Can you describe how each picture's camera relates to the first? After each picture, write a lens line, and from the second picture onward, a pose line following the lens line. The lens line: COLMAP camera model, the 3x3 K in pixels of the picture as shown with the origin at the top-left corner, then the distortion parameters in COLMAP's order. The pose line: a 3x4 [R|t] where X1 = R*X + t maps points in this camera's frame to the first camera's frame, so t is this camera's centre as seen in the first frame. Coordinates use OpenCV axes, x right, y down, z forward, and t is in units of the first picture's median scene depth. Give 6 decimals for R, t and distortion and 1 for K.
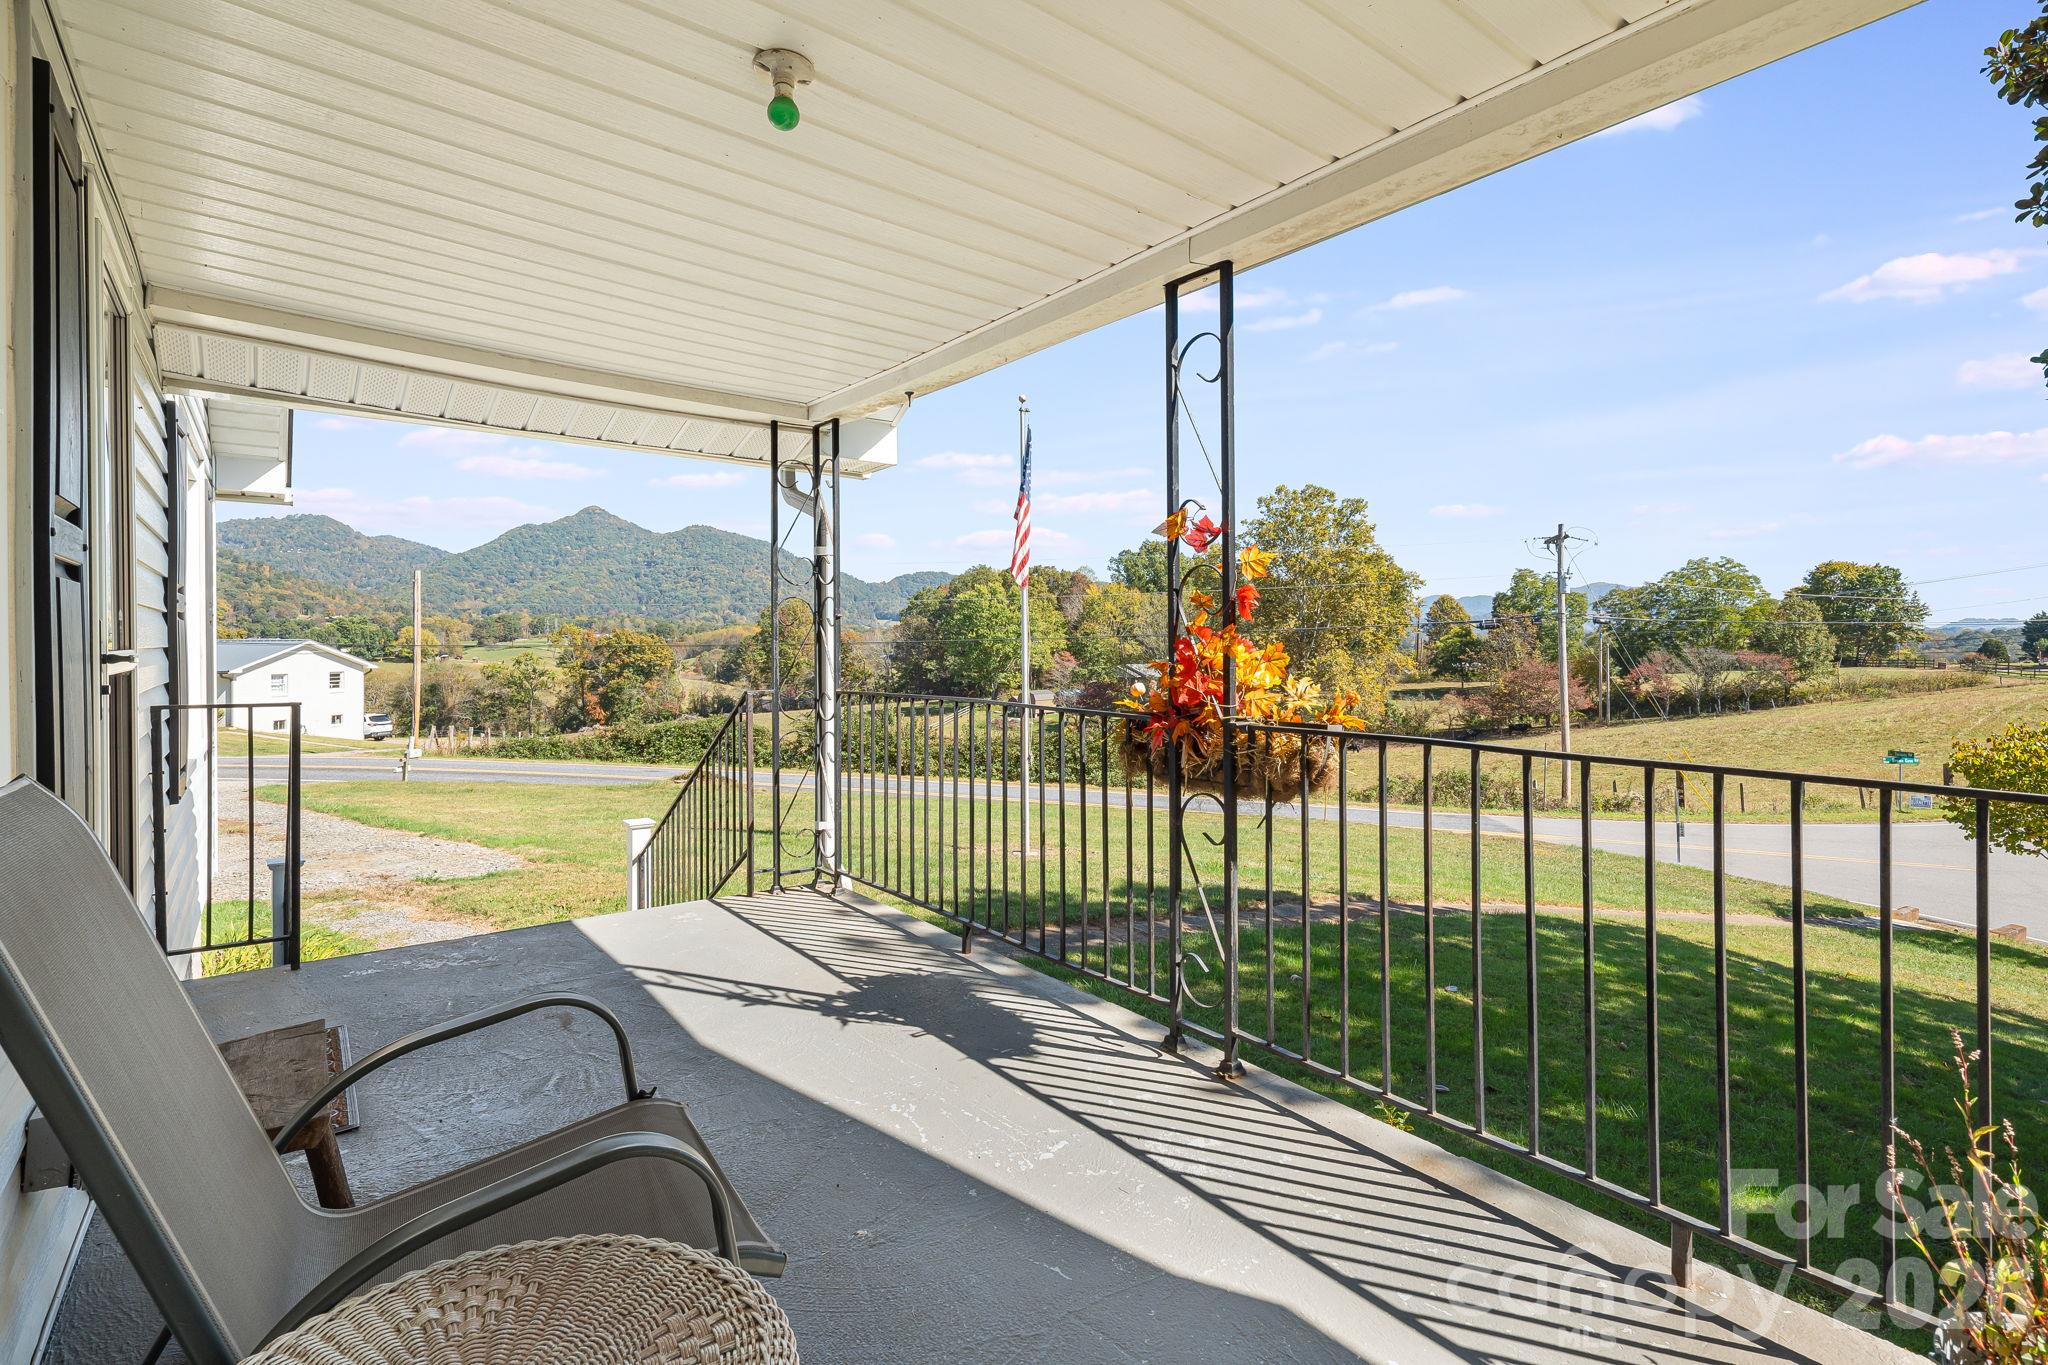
lens RADIAL K [[996.6, 0, 1017.7], [0, 996.6, 642.8], [0, 0, 1]] dist [0.003030, 0.000206]
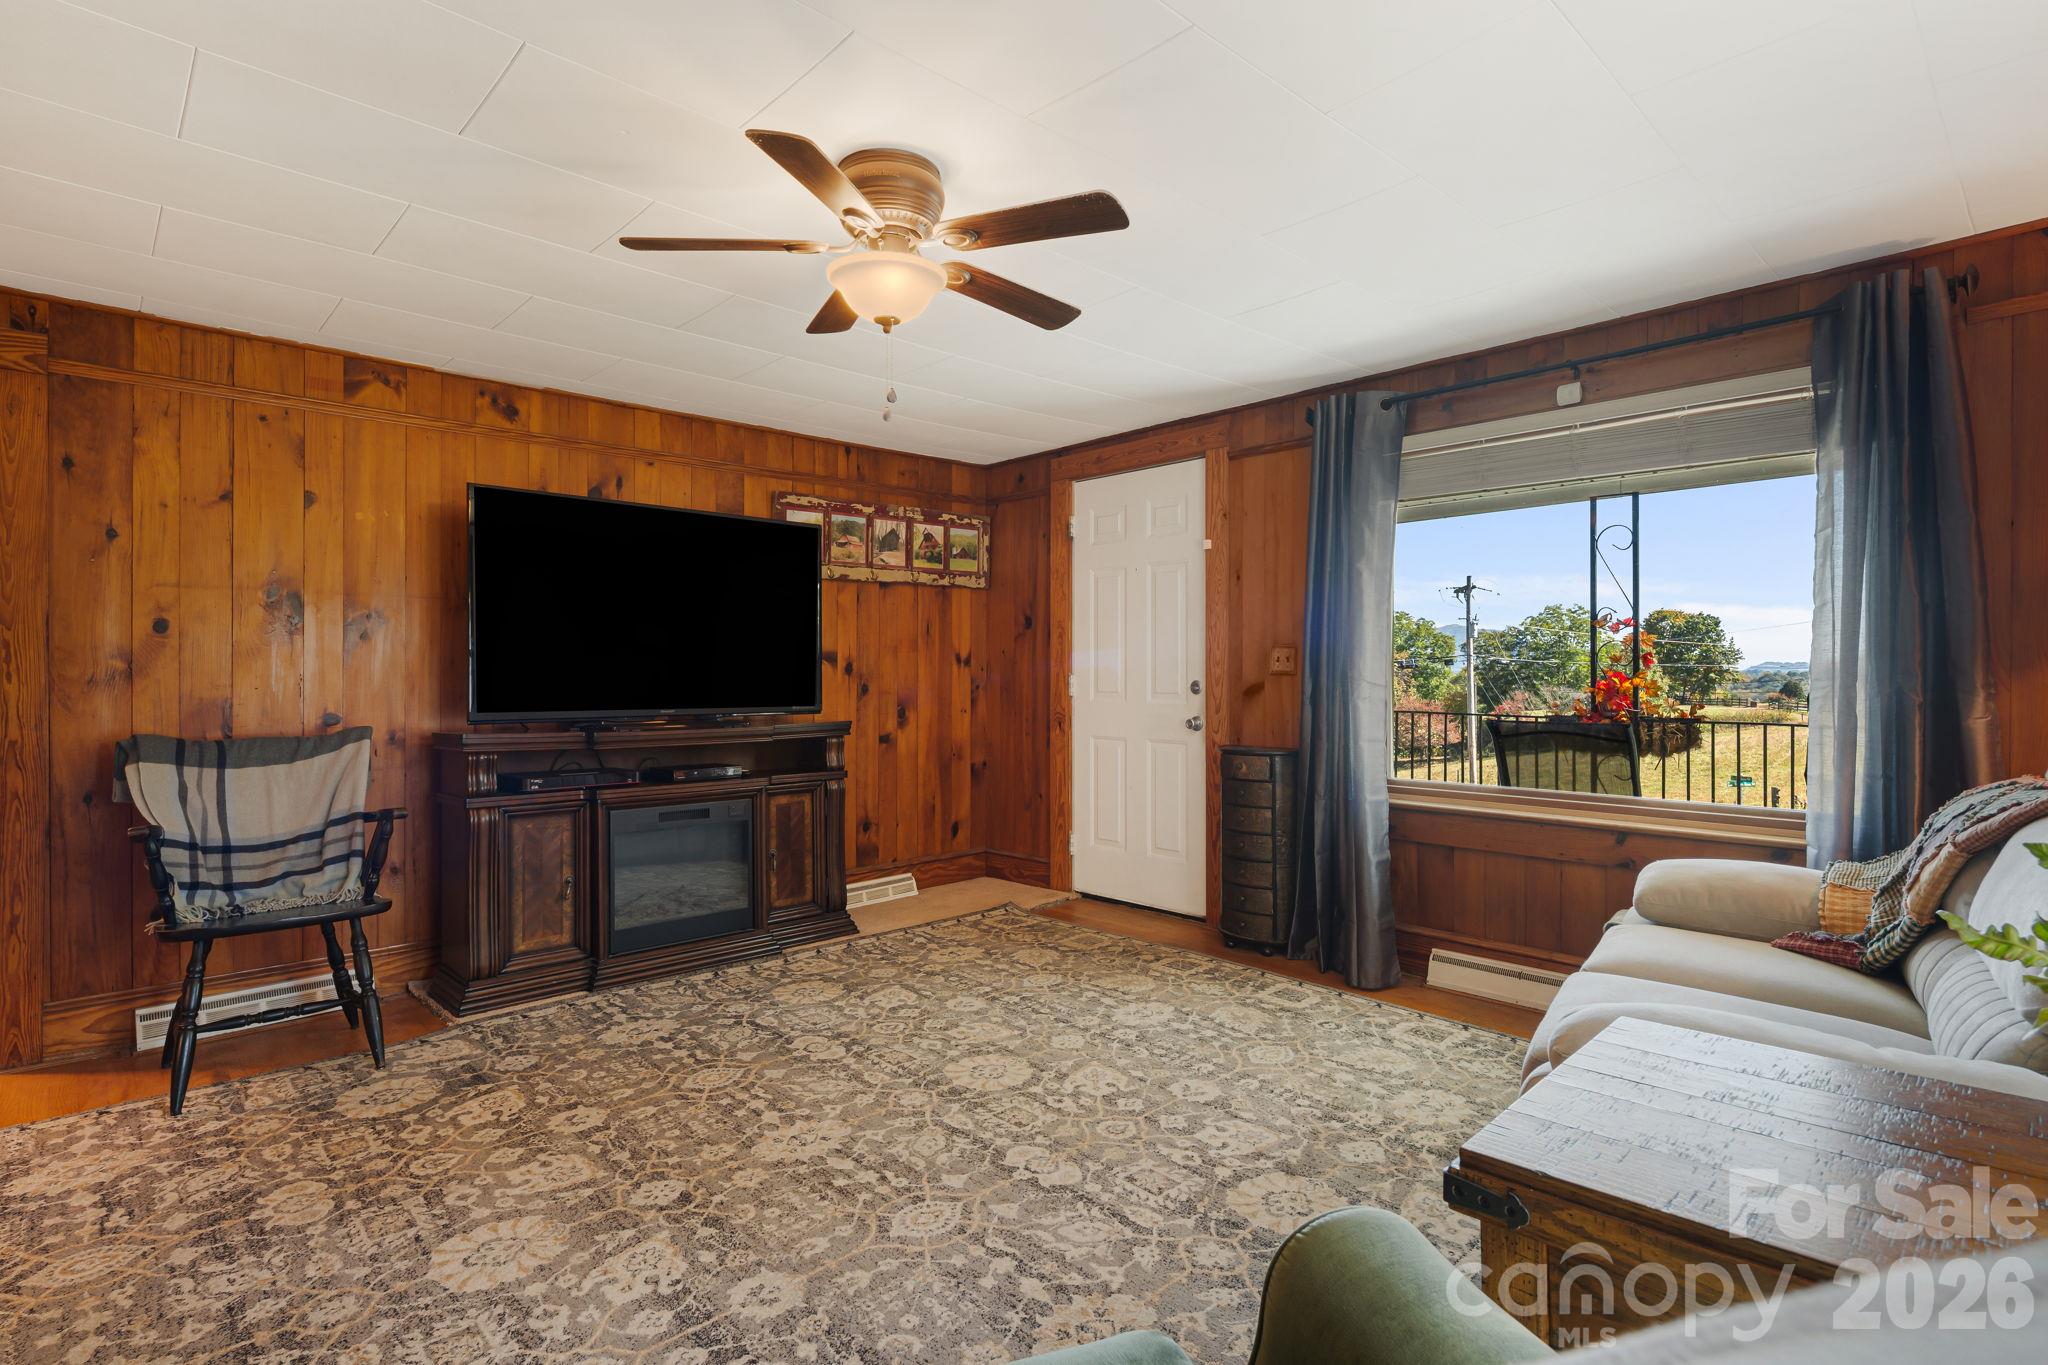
lens RADIAL K [[996.6, 0, 1017.7], [0, 996.6, 642.8], [0, 0, 1]] dist [0.003030, 0.000206]
pose [[0.993390, 0.012183, 0.114141, -0.093388], [-0.008227, 0.999351, -0.035060, 0.000618], [-0.114495, 0.033889, 0.992846, -0.063661]]
